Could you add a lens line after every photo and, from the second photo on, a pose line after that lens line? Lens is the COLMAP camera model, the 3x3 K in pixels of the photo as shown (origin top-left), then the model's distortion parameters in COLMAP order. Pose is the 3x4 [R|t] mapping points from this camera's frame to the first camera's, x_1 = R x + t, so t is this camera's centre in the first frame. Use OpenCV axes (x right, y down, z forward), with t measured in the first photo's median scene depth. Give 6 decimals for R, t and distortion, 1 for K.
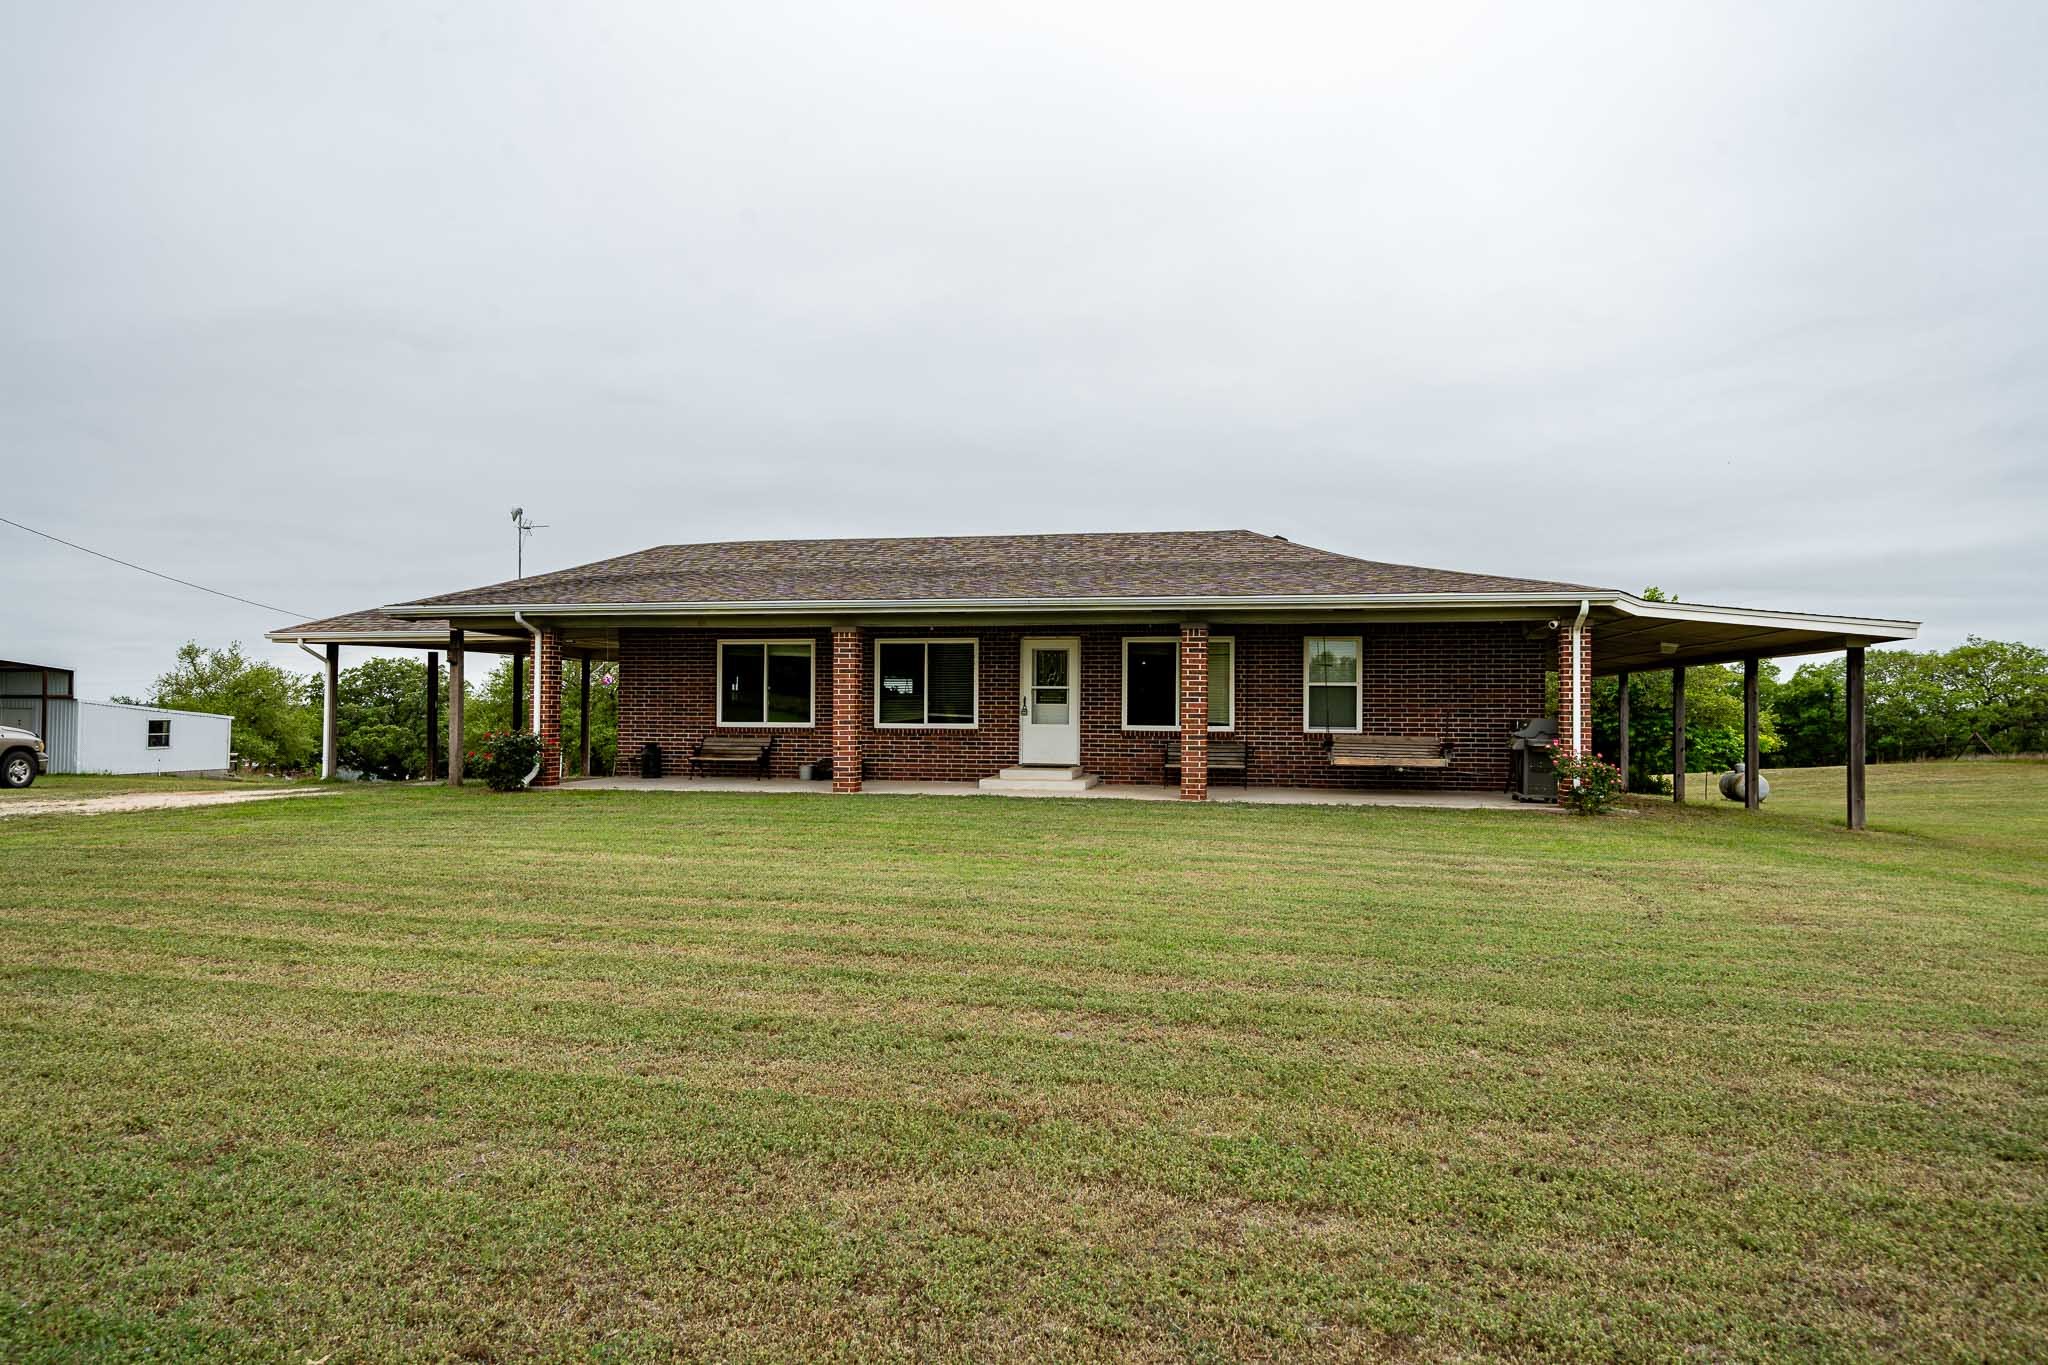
lens RADIAL K [[1212.9, 0, 1024.0], [0, 1212.9, 682.5], [0, 0, 1]] dist [0.003278, 0.000409]
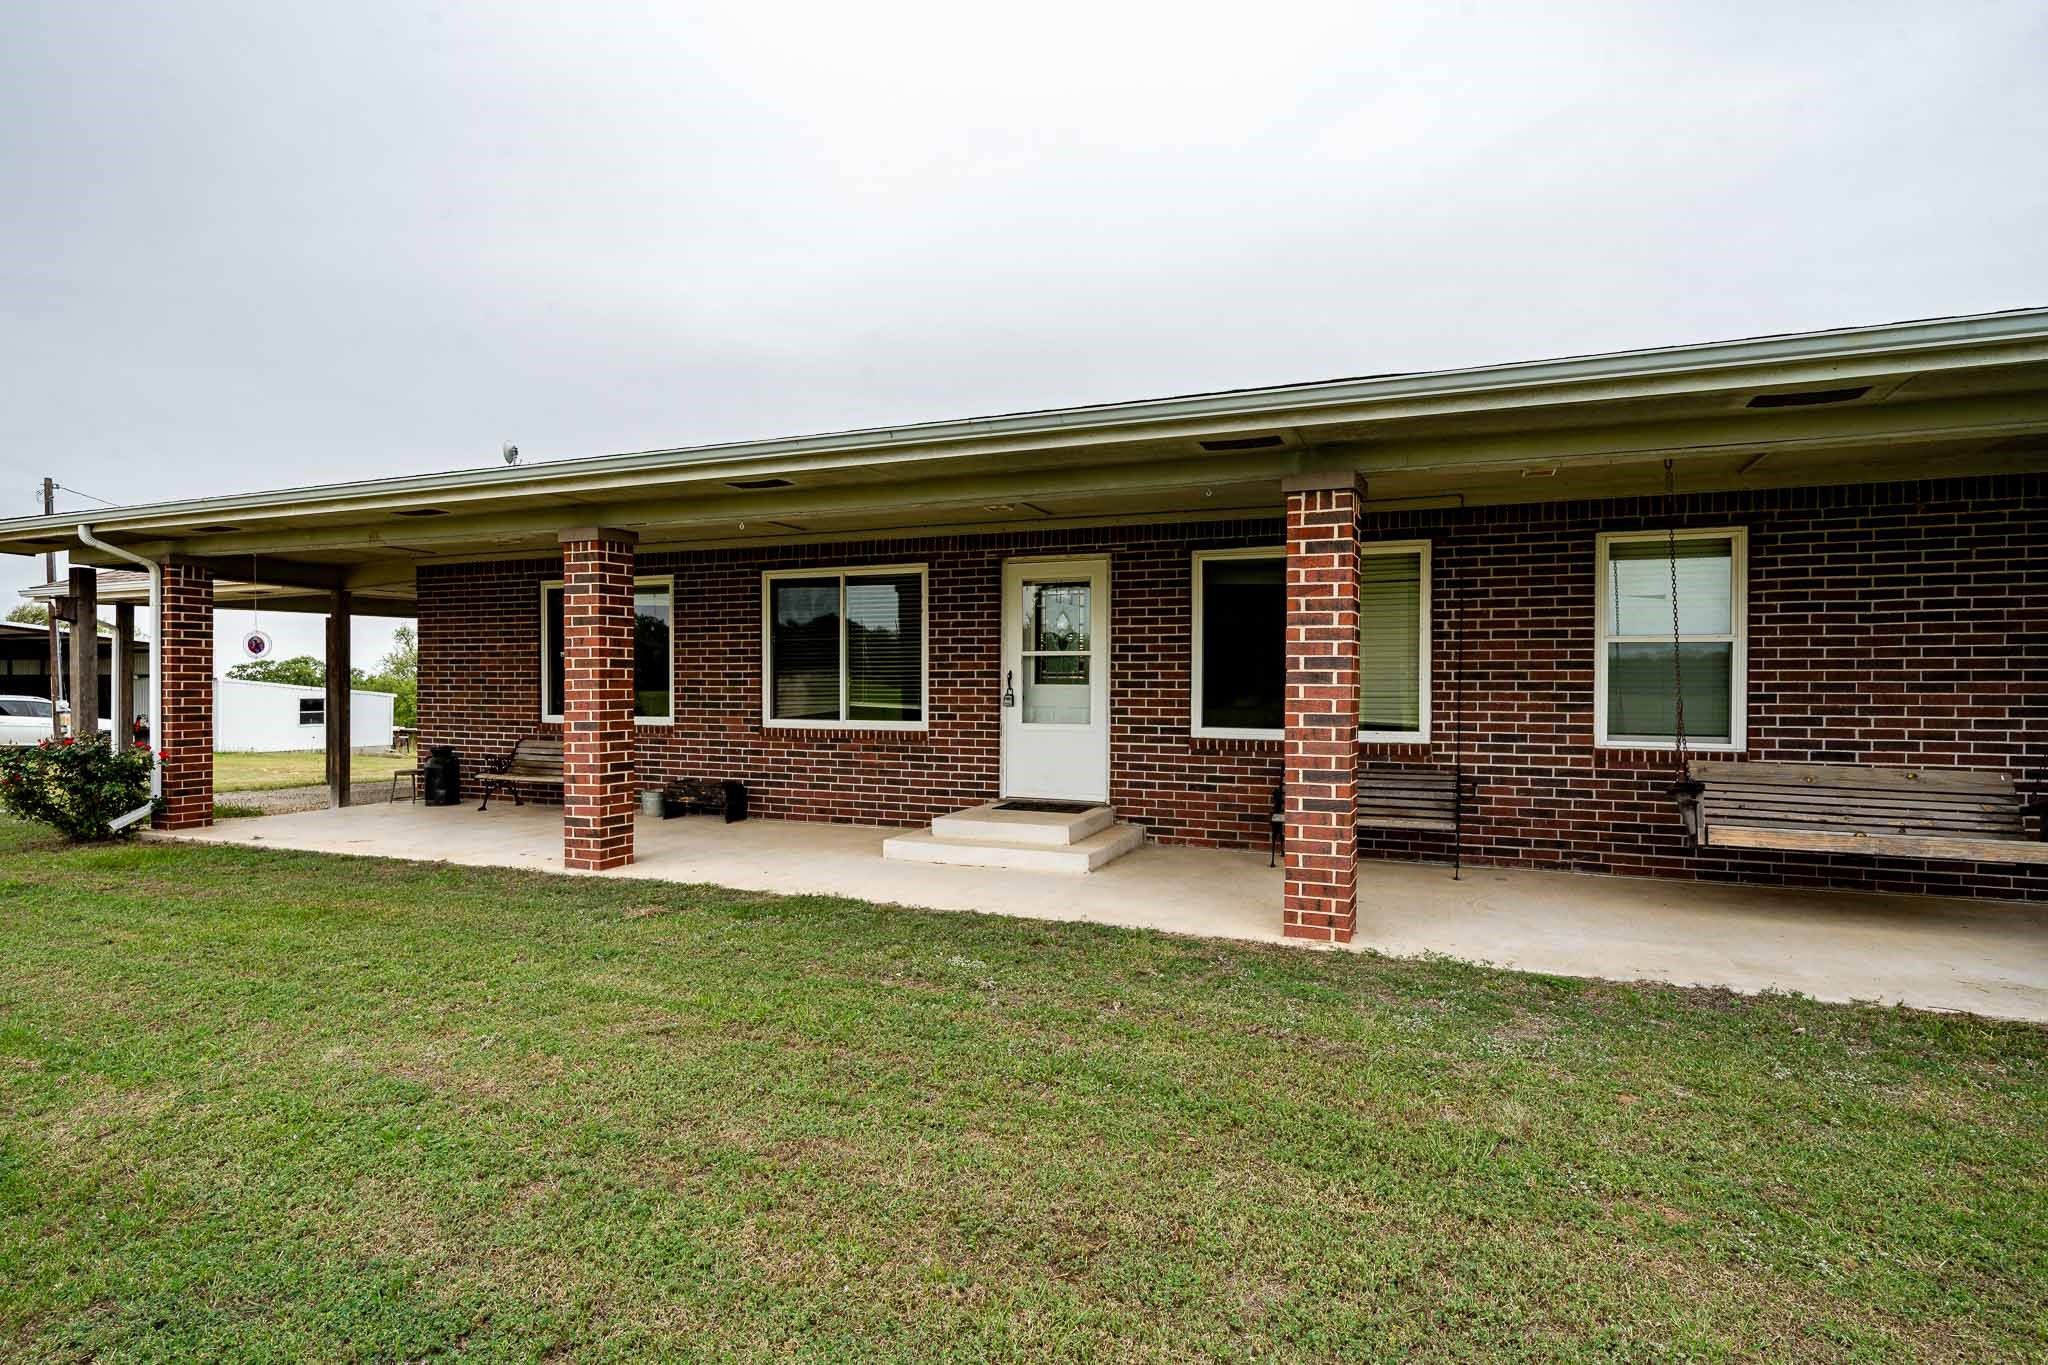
lens RADIAL K [[1048.8, 0, 1024.0], [0, 1048.8, 682.5], [0, 0, 1]] dist [0.003196, 0.000060]
pose [[0.980964, -0.003370, -0.194161, 0.096454], [0.007711, 0.999737, 0.021607, 0.006969], [0.194037, -0.022693, 0.980732, 0.561585]]
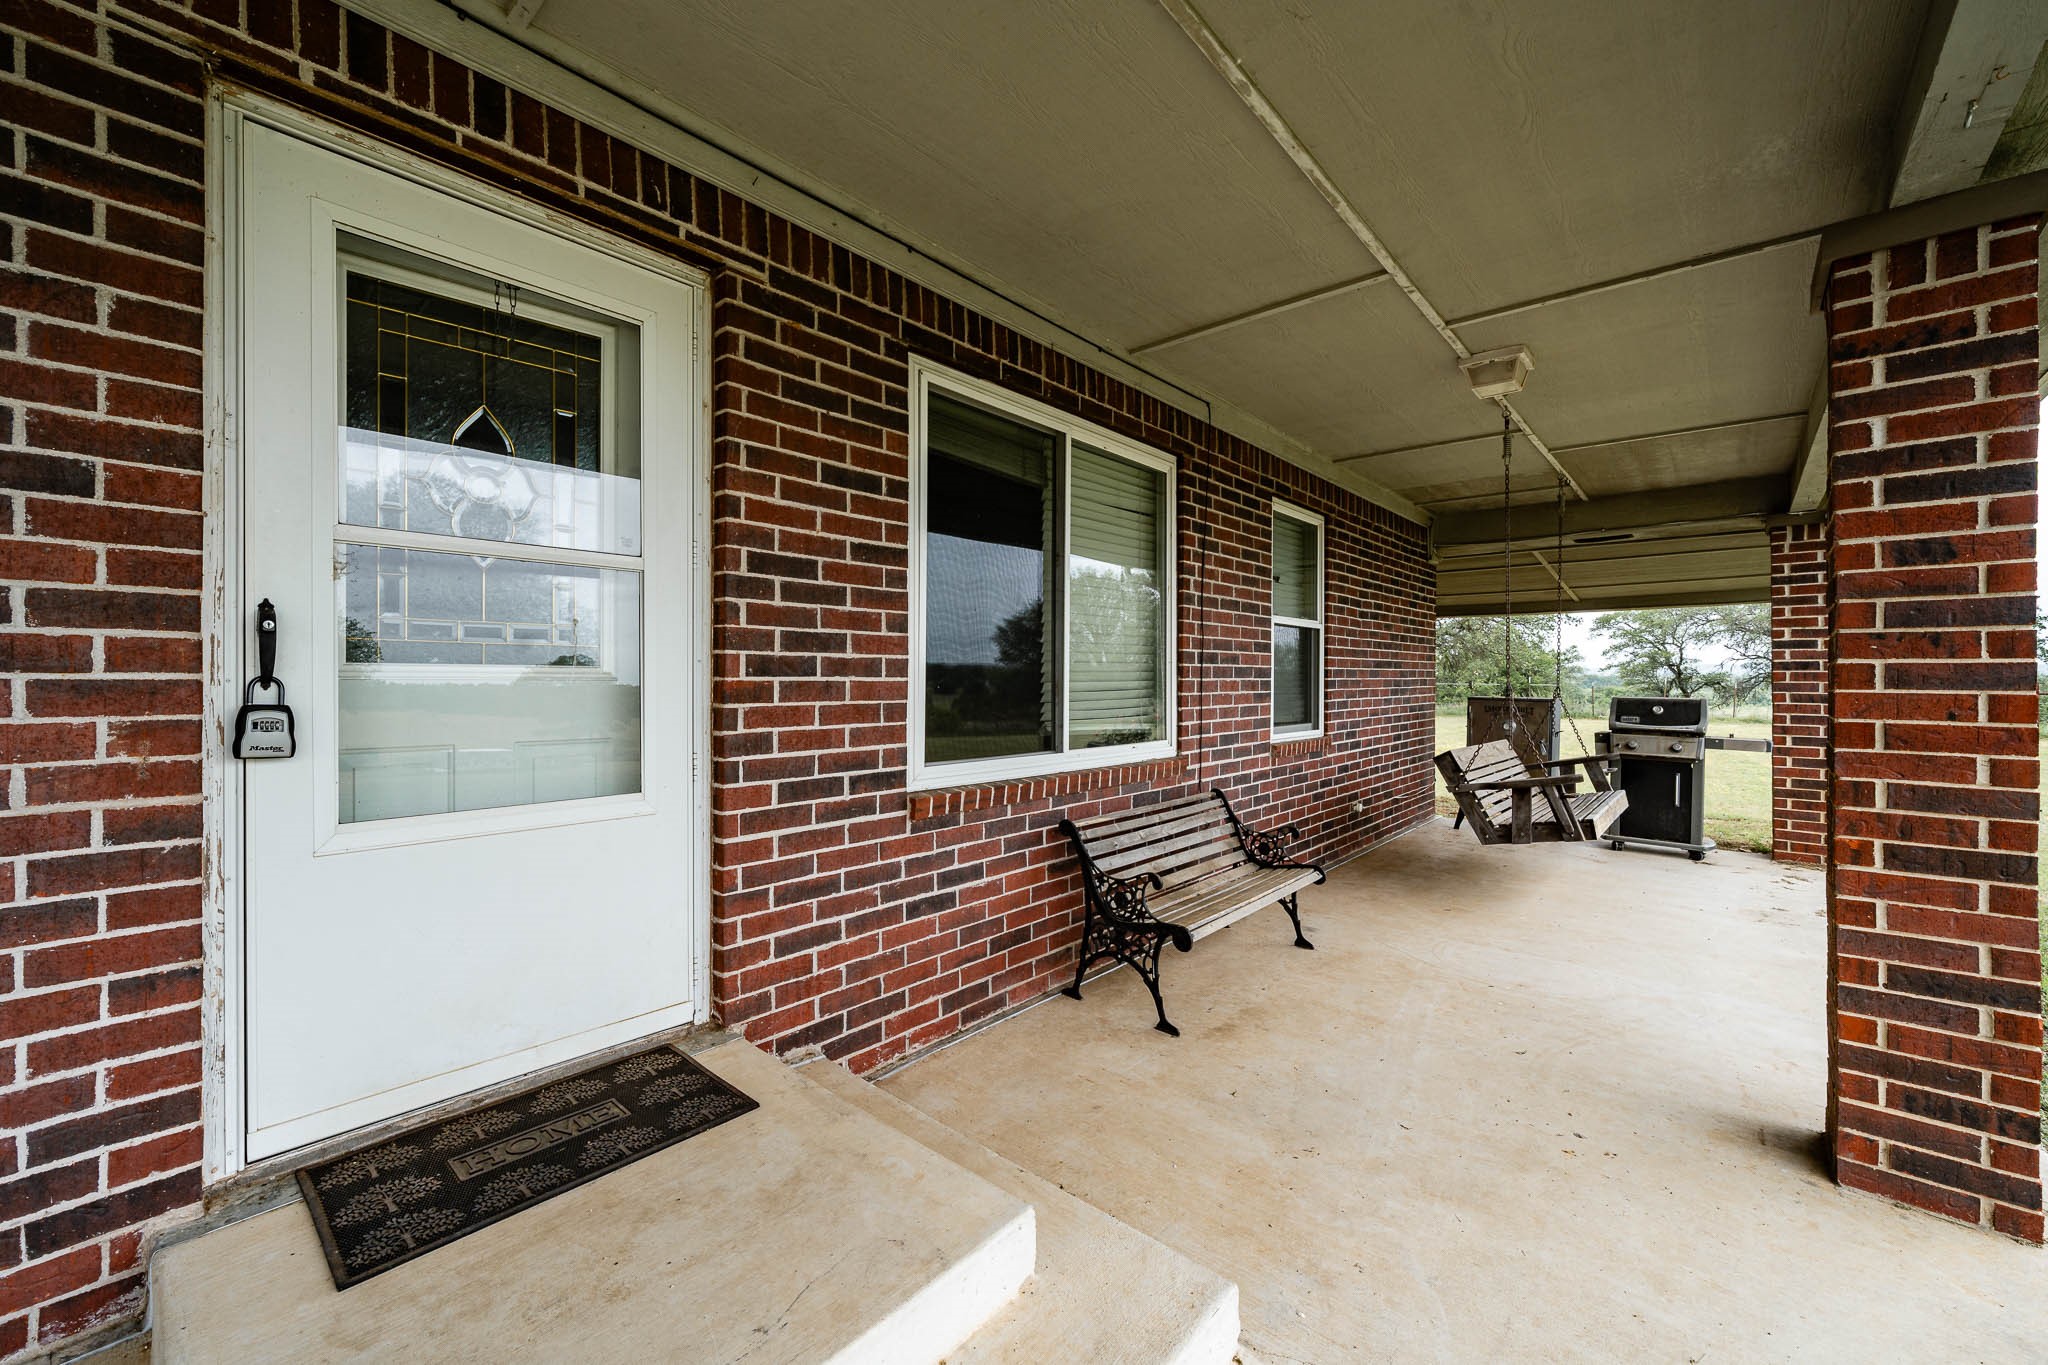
lens RADIAL K [[808.5, 0, 1024.0], [0, 808.5, 682.5], [0, 0, 1]] dist [-0.000231, -0.000168]
pose [[0.501025, -0.011130, 0.865361, -0.030640], [-0.017571, 0.999580, 0.023030, 0.016660], [-0.865254, -0.026744, 0.500620, 0.908470]]
